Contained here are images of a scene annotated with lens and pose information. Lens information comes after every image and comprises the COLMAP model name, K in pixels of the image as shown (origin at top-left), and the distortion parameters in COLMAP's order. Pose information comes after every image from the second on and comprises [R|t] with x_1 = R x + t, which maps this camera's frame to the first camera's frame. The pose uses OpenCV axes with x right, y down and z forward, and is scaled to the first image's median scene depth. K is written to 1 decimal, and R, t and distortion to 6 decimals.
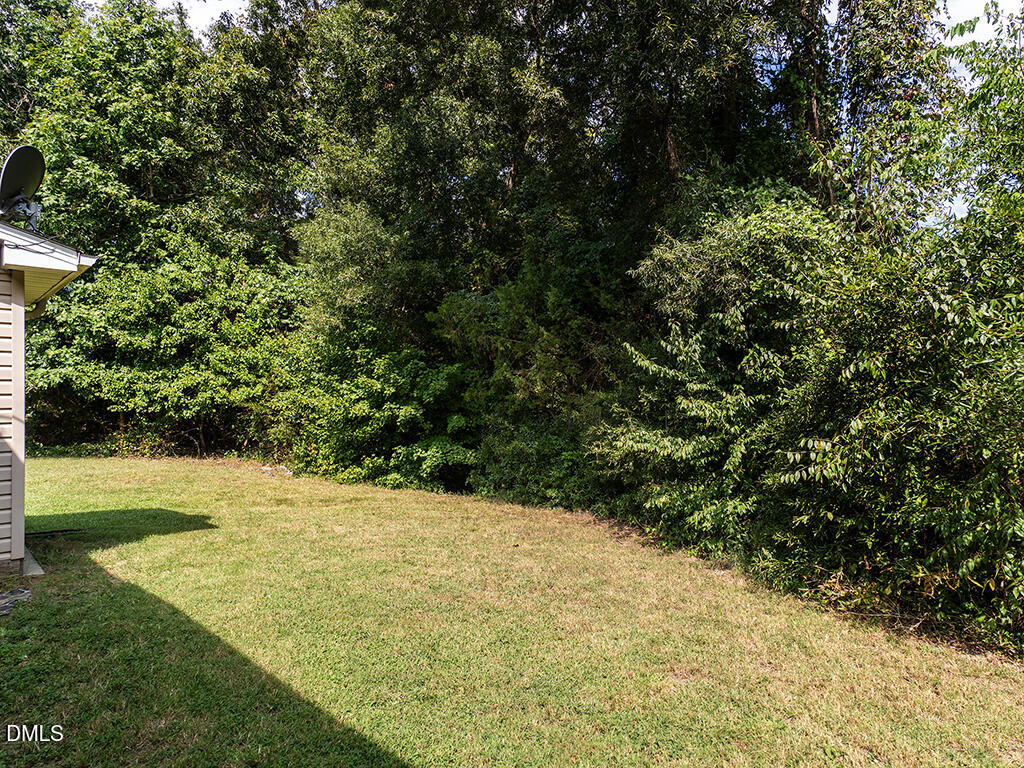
lens RADIAL K [[571.5, 0, 516.6], [0, 571.5, 391.6], [0, 0, 1]] dist [0.012808, 0.001767]
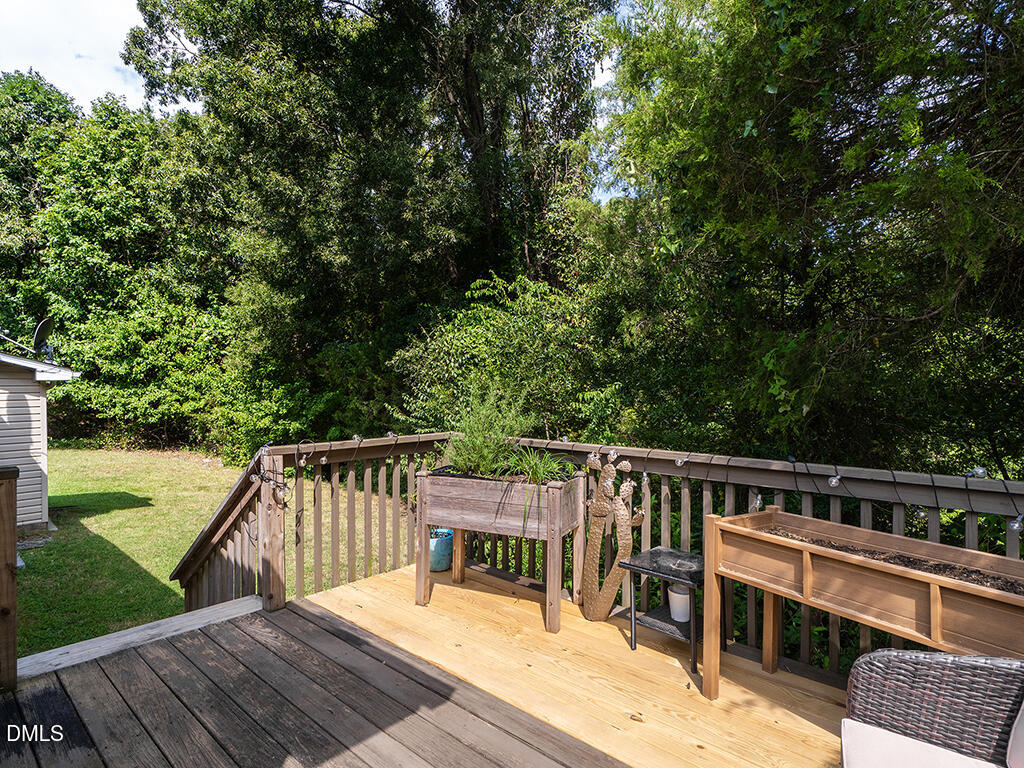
lens RADIAL K [[558.3, 0, 506.0], [0, 558.3, 386.5], [0, 0, 1]] dist [-0.002580, -0.002602]
pose [[0.999934, 0.011476, 0.000914, 0.291147], [-0.011505, 0.998973, 0.043827, -0.113026], [-0.000410, -0.043834, 0.999039, -0.362419]]
